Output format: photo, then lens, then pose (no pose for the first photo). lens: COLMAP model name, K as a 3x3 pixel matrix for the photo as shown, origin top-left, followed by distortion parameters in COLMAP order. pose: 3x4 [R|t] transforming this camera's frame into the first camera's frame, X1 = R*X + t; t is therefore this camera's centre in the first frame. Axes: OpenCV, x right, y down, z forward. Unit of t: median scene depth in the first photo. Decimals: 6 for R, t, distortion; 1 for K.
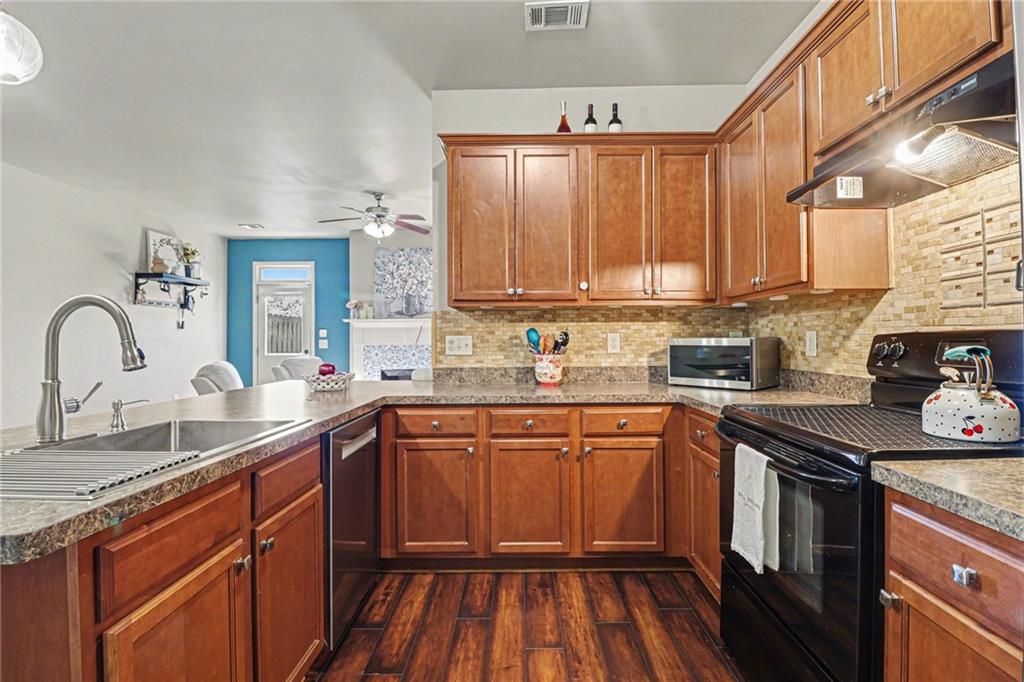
lens RADIAL K [[466.7, 0, 512.0], [0, 466.7, 341.0], [0, 0, 1]] dist [-0.001092, -0.026696]
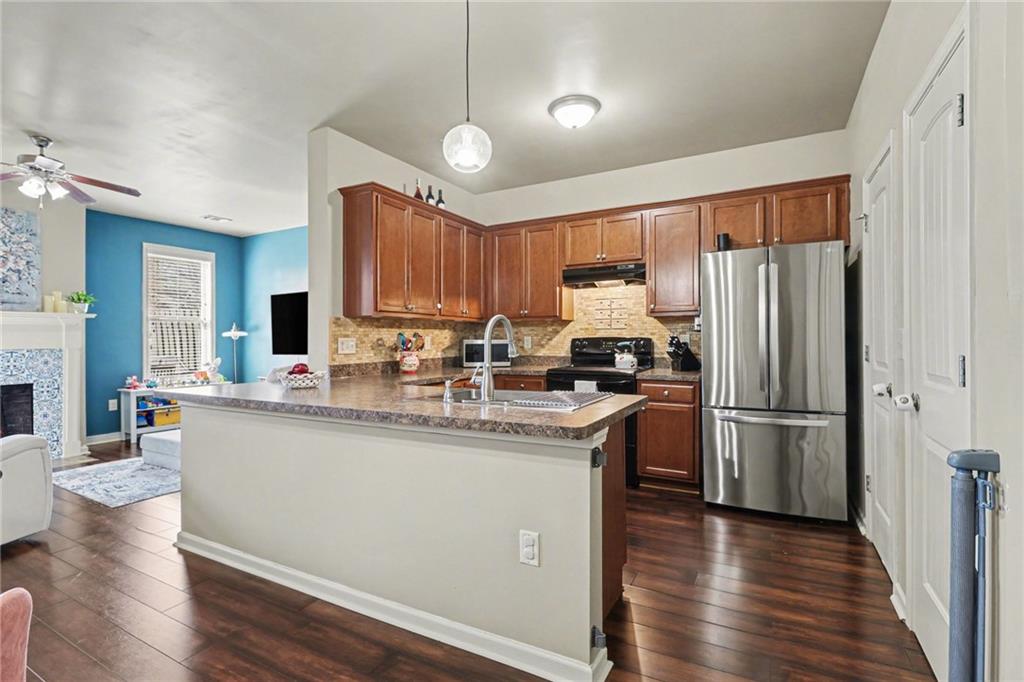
lens RADIAL K [[475.1, 0, 512.9], [0, 475.1, 337.7], [0, 0, 1]] dist [0.002704, -0.014107]
pose [[0.458017, 0.003843, 0.888935, -1.014307], [0.005167, 0.999962, -0.006985, -0.000484], [-0.888928, 0.007793, 0.457980, 0.052284]]
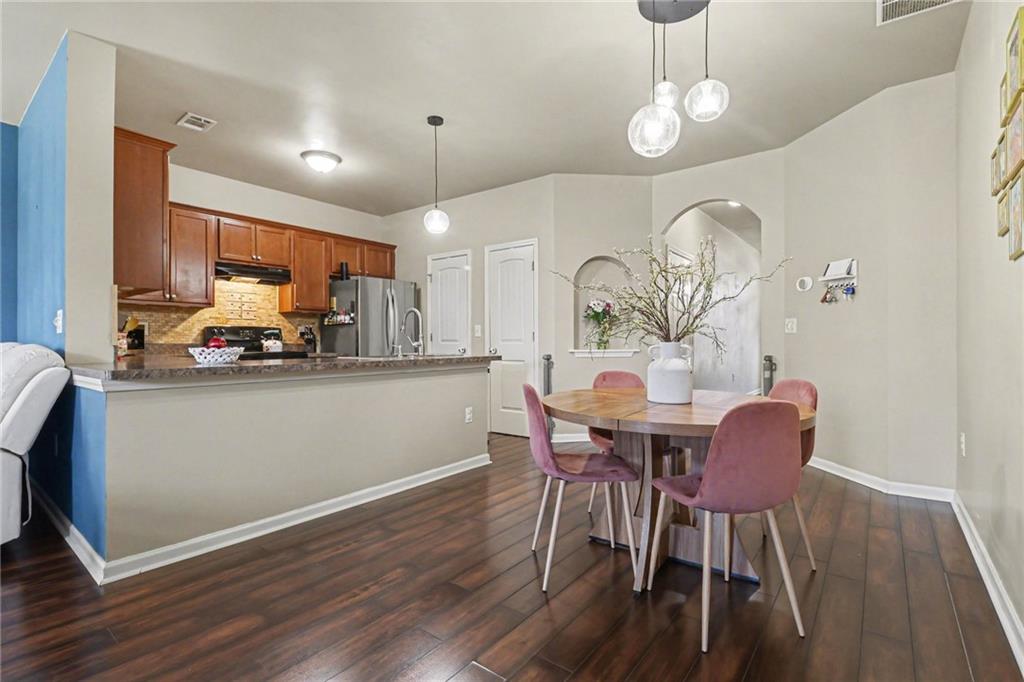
lens RADIAL K [[475.1, 0, 512.9], [0, 475.1, 337.7], [0, 0, 1]] dist [0.002704, -0.014107]
pose [[-0.801381, 0.009407, 0.598080, -1.368364], [0.003780, 0.999936, -0.010662, 0.053713], [-0.598142, -0.006283, -0.801365, 1.282605]]
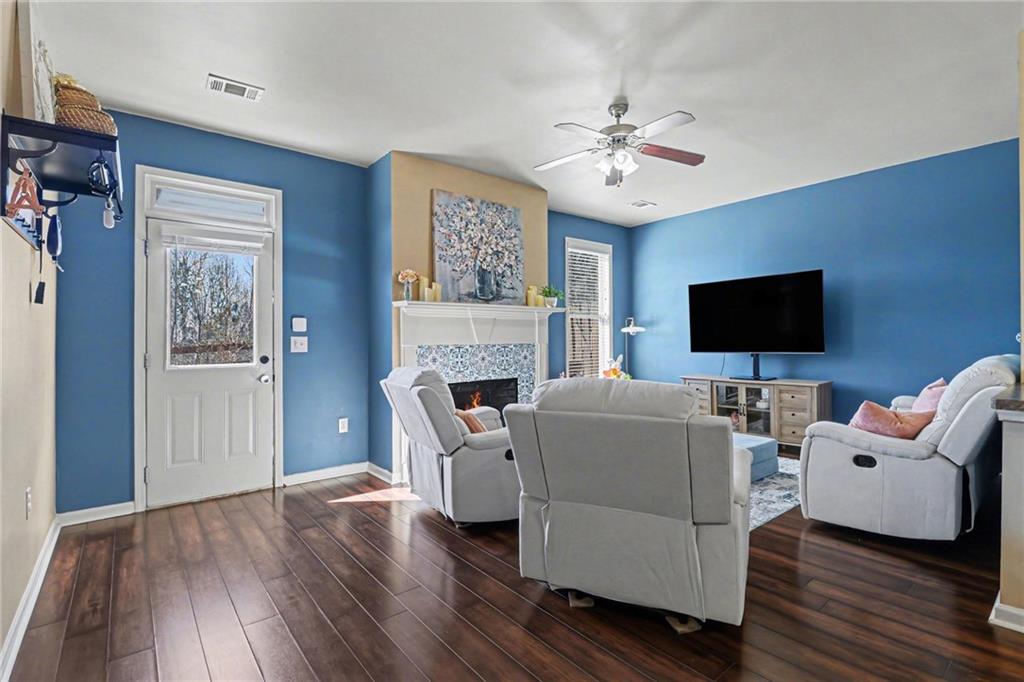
lens RADIAL K [[468.5, 0, 514.7], [0, 468.5, 343.5], [0, 0, 1]] dist [0.001304, -0.010796]
pose [[0.767369, -0.005891, 0.641178, -1.385661], [0.005751, 0.999981, 0.002304, 0.013508], [-0.641179, 0.001919, 0.767389, 1.023881]]
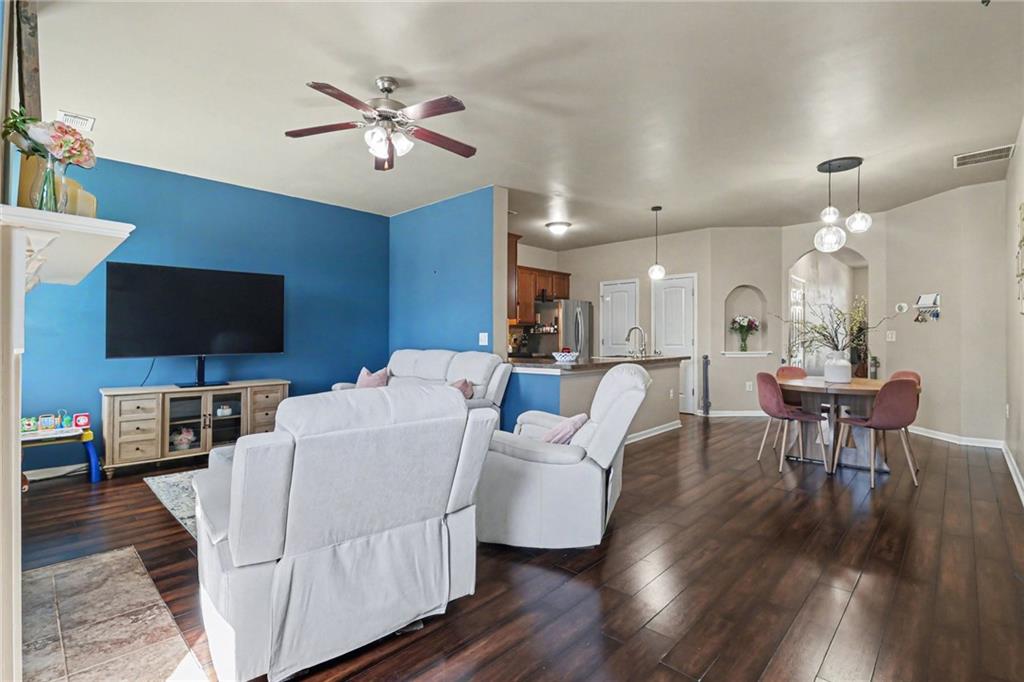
lens RADIAL K [[471.2, 0, 513.3], [0, 471.2, 336.5], [0, 0, 1]] dist [0.001336, -0.016539]
pose [[-0.734324, 0.008475, 0.678746, -1.361261], [0.005139, 0.999963, -0.006926, 0.013175], [-0.678780, -0.001598, -0.734340, 2.255103]]
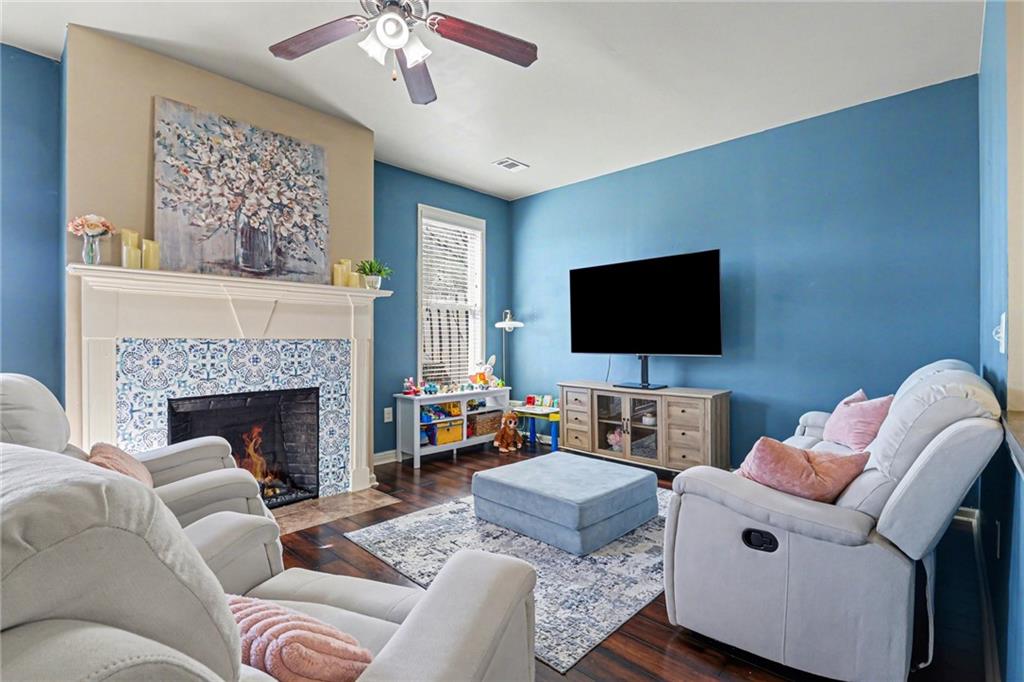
lens RADIAL K [[471.1, 0, 514.5], [0, 471.1, 341.0], [0, 0, 1]] dist [0.011489, -0.013650]
pose [[0.670374, 0.005258, 0.742005, -0.873724], [-0.006202, 0.999980, -0.001483, 0.022318], [-0.741997, -0.003608, 0.670393, 1.130911]]
